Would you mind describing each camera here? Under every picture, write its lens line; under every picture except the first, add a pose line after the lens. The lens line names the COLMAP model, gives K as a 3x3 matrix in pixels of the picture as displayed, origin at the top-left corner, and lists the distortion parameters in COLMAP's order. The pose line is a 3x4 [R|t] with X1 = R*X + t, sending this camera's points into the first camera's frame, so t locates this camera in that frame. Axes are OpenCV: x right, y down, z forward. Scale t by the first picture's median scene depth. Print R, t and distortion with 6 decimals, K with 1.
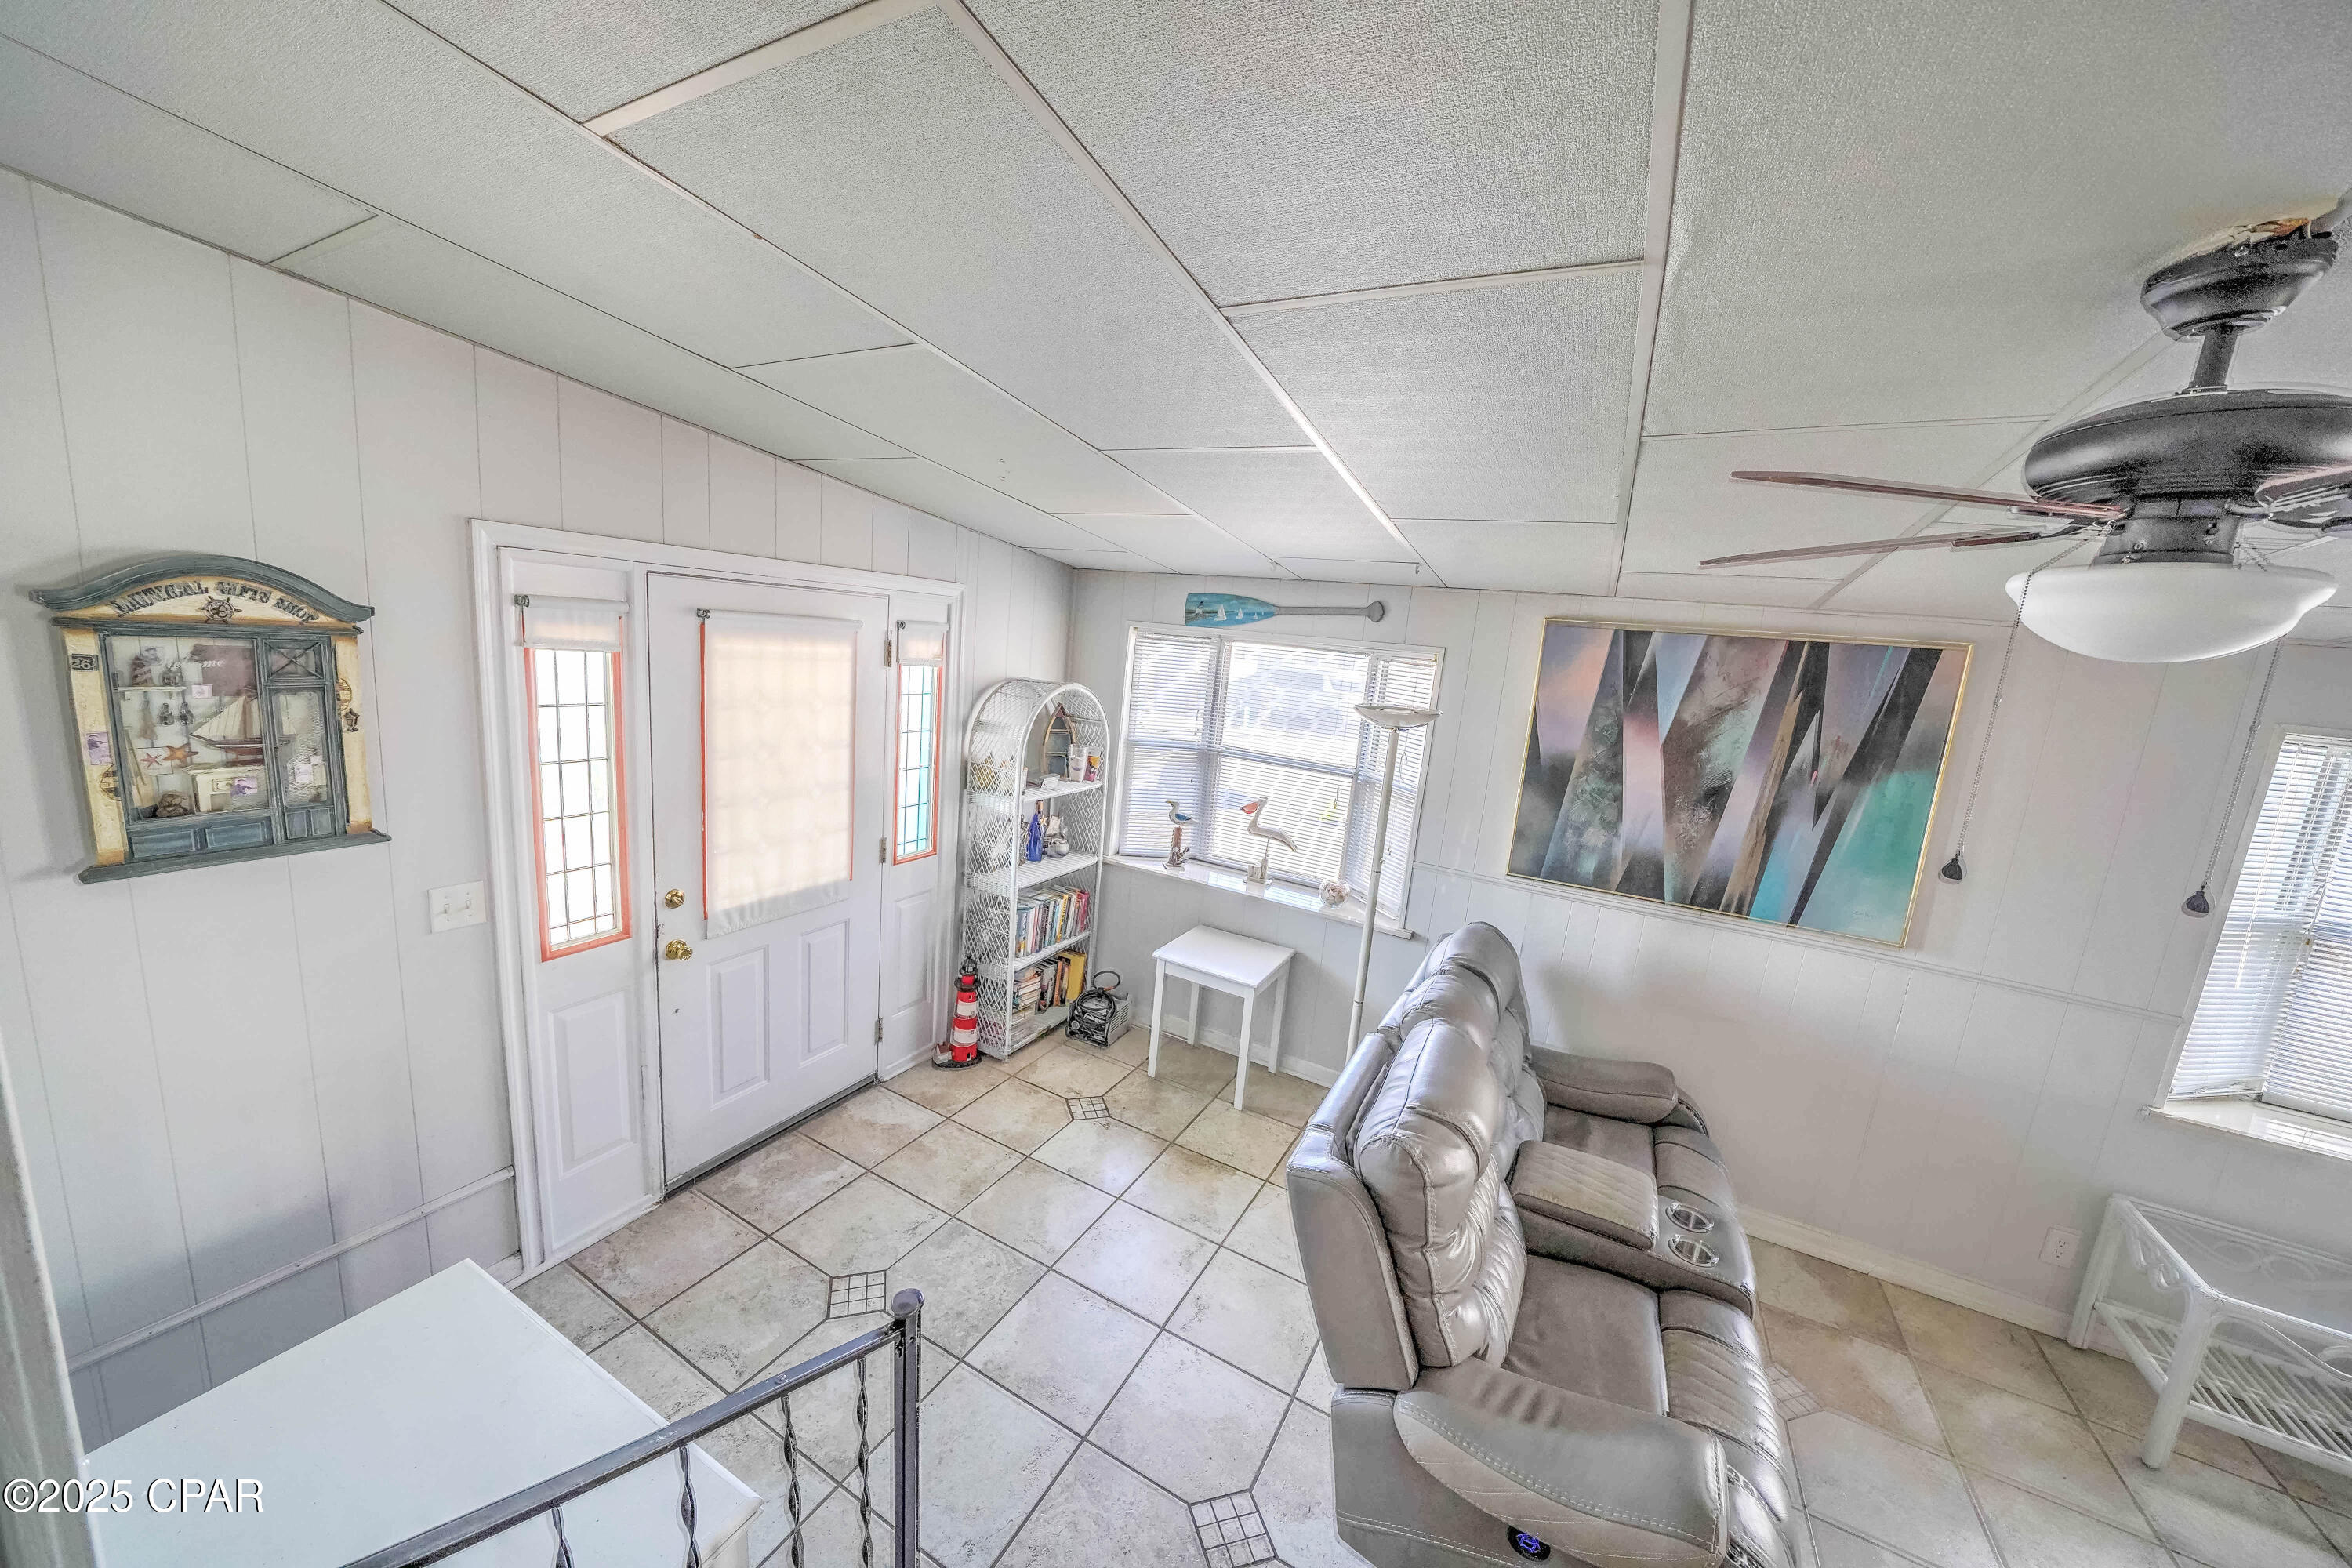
lens RADIAL K [[822.8, 0, 1171.4], [0, 822.8, 791.2], [0, 0, 1]] dist [-0.023929, 0.003148]
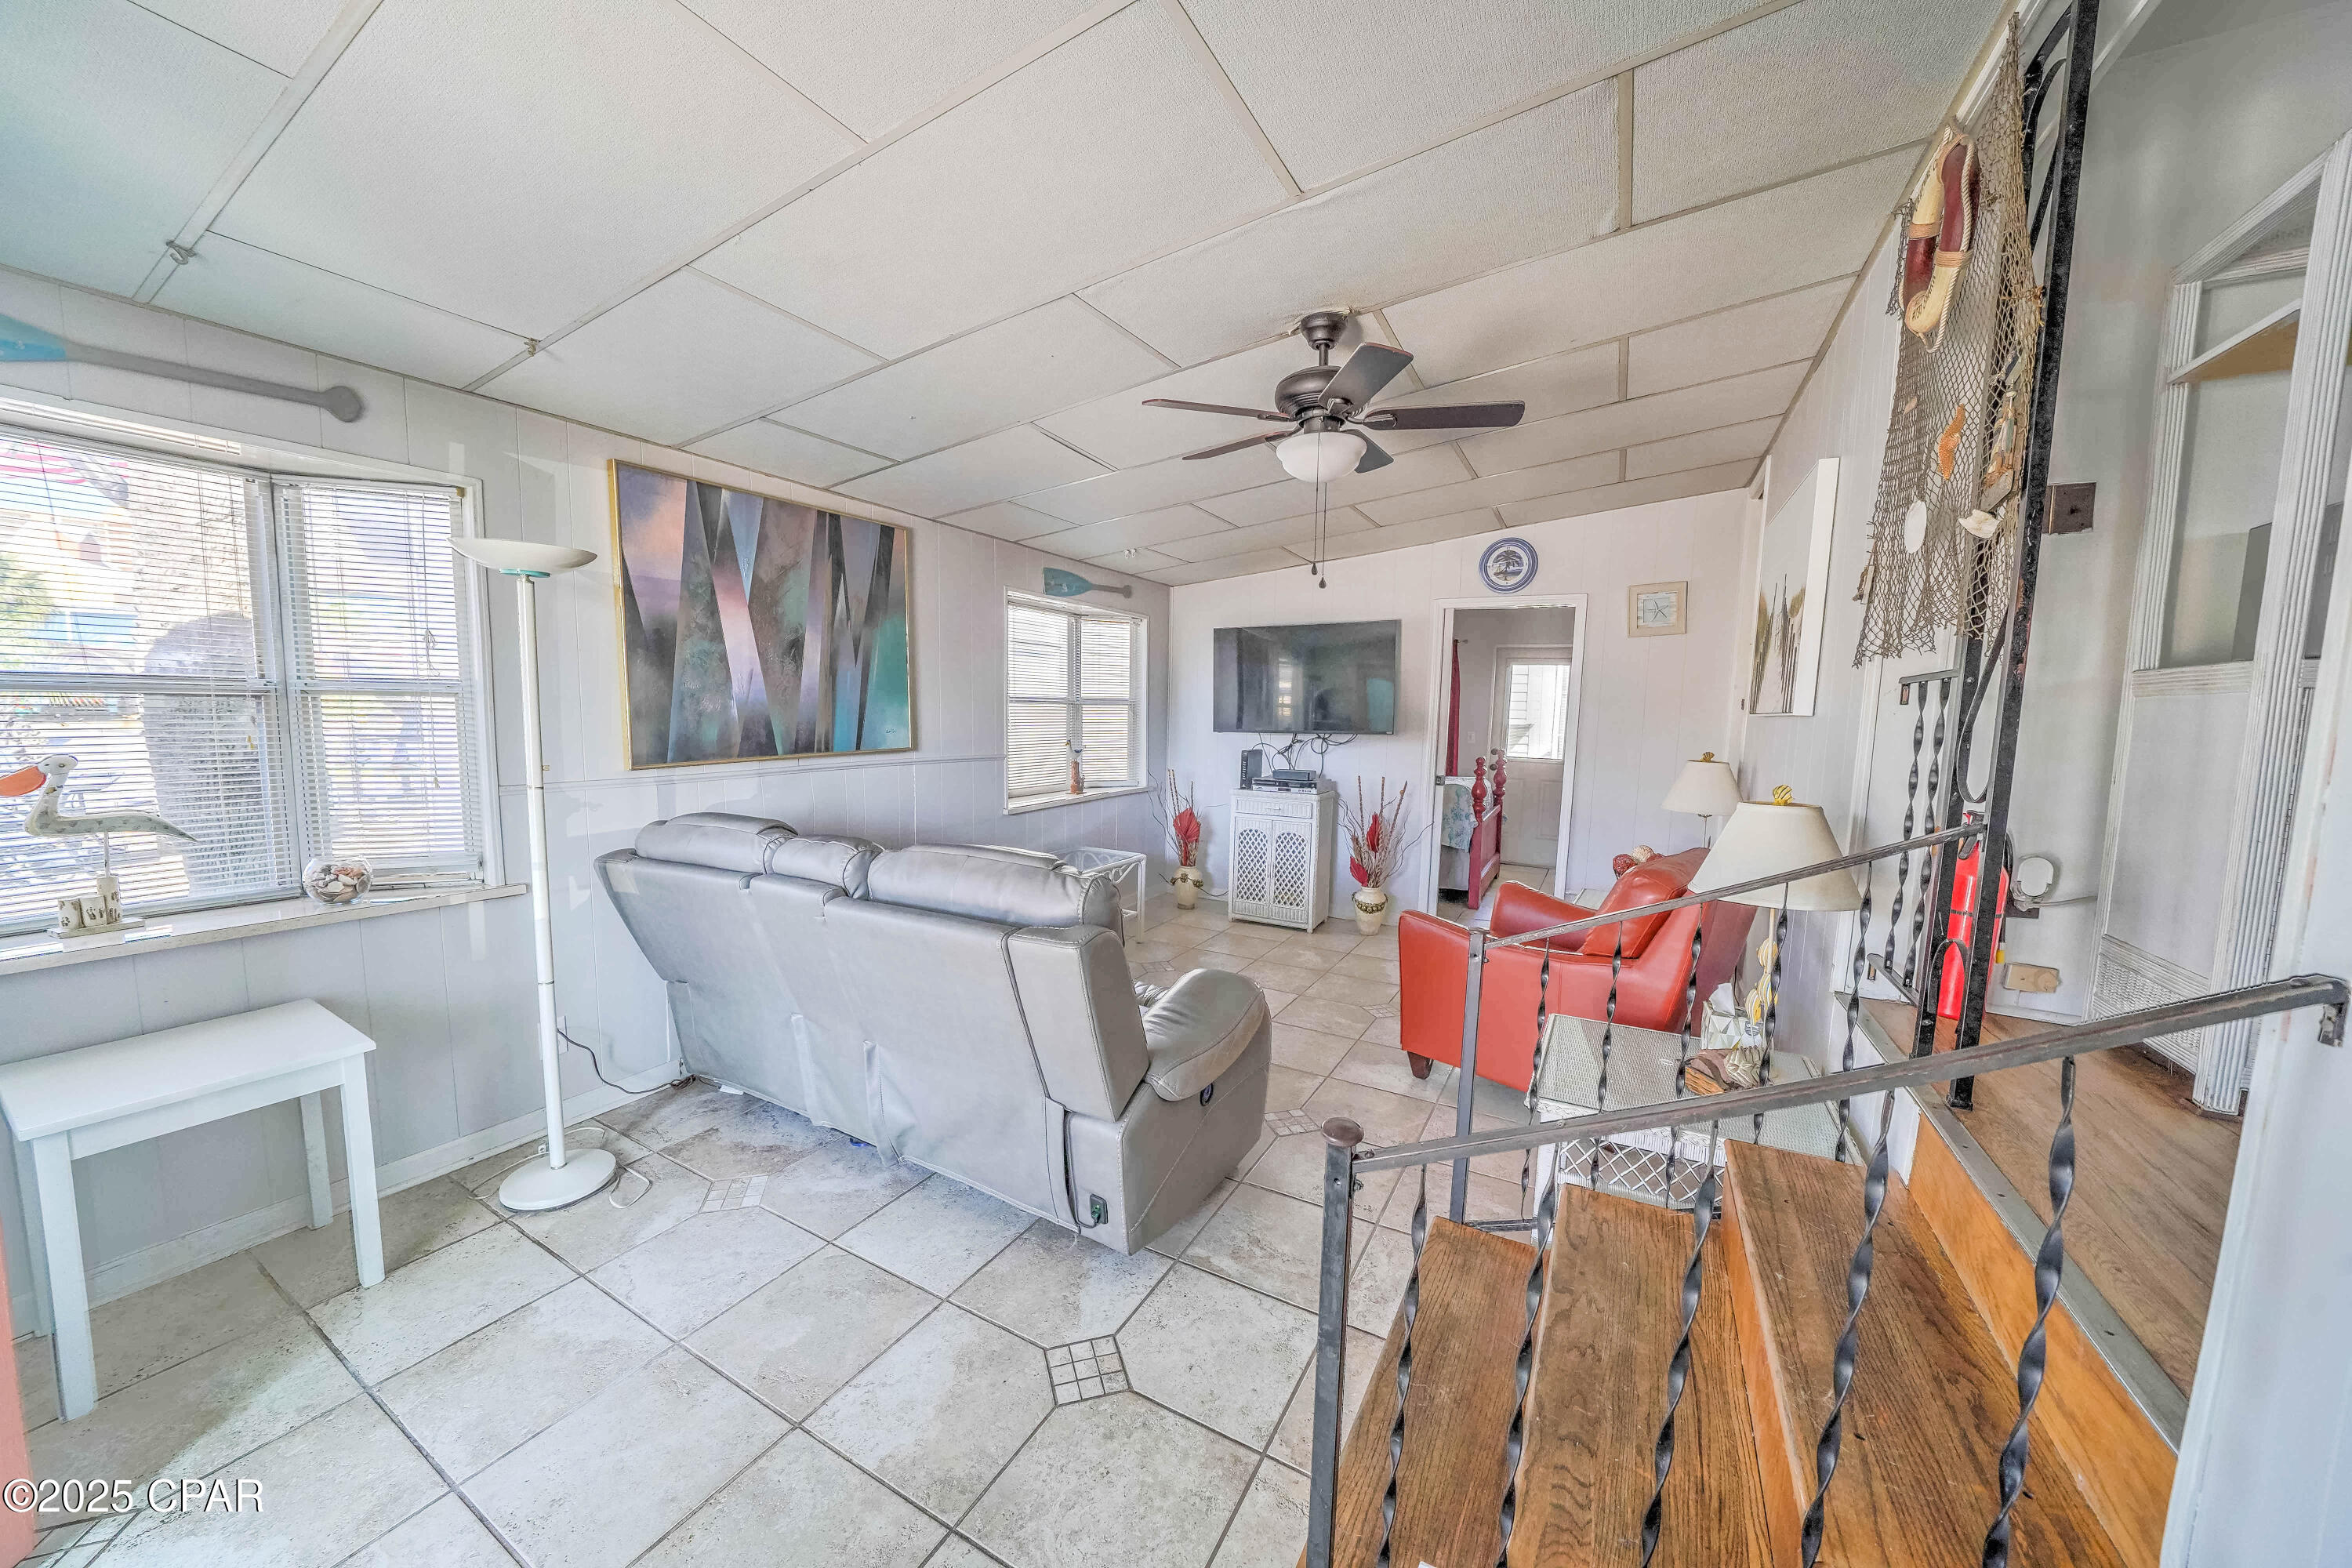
lens RADIAL K [[831.7, 0, 1164.8], [0, 831.7, 794.0], [0, 0, 1]] dist [-0.019761, 0.002944]
pose [[-0.006059, -0.196921, 0.980401, -0.423842], [0.165997, 0.966618, 0.195178, 0.054099], [-0.986108, 0.163926, 0.026832, 0.444266]]
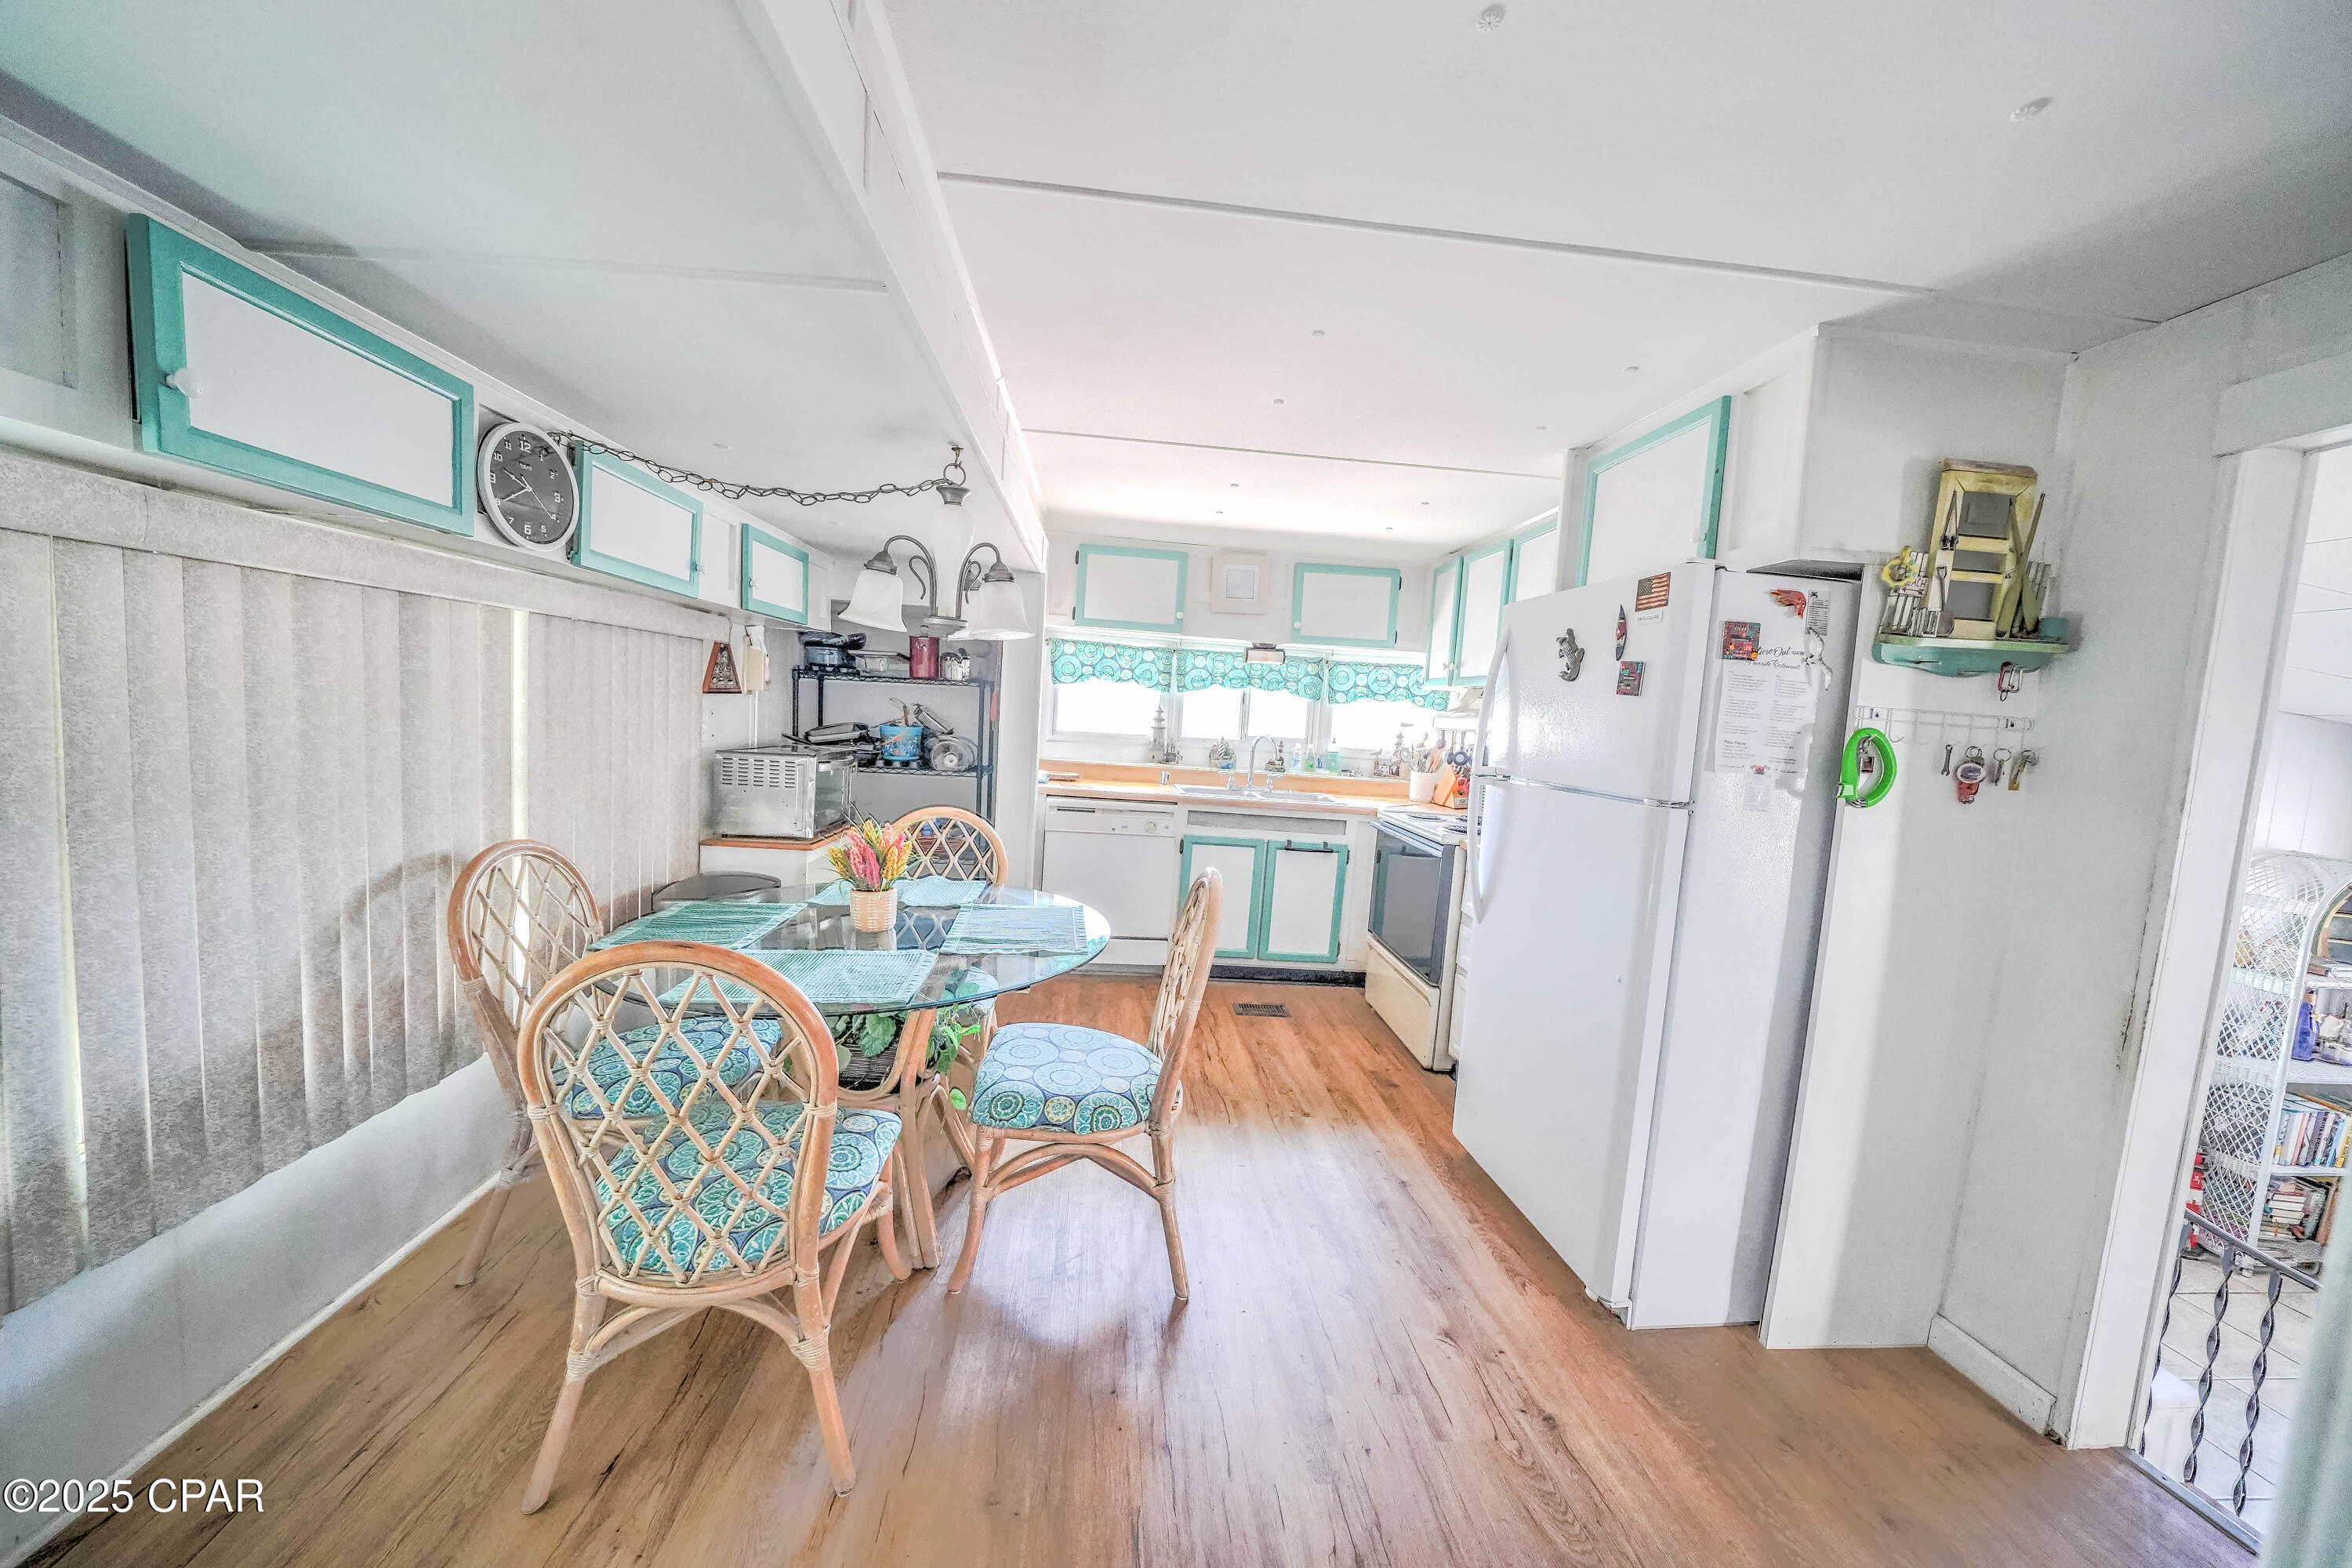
lens RADIAL K [[831.7, 0, 1164.8], [0, 831.7, 794.0], [0, 0, 1]] dist [-0.019761, 0.002944]
pose [[0.548755, 0.017126, -0.835807, -0.130880], [-0.165911, 0.982134, -0.088806, 0.094938], [0.819354, 0.187403, 0.541793, -0.572908]]
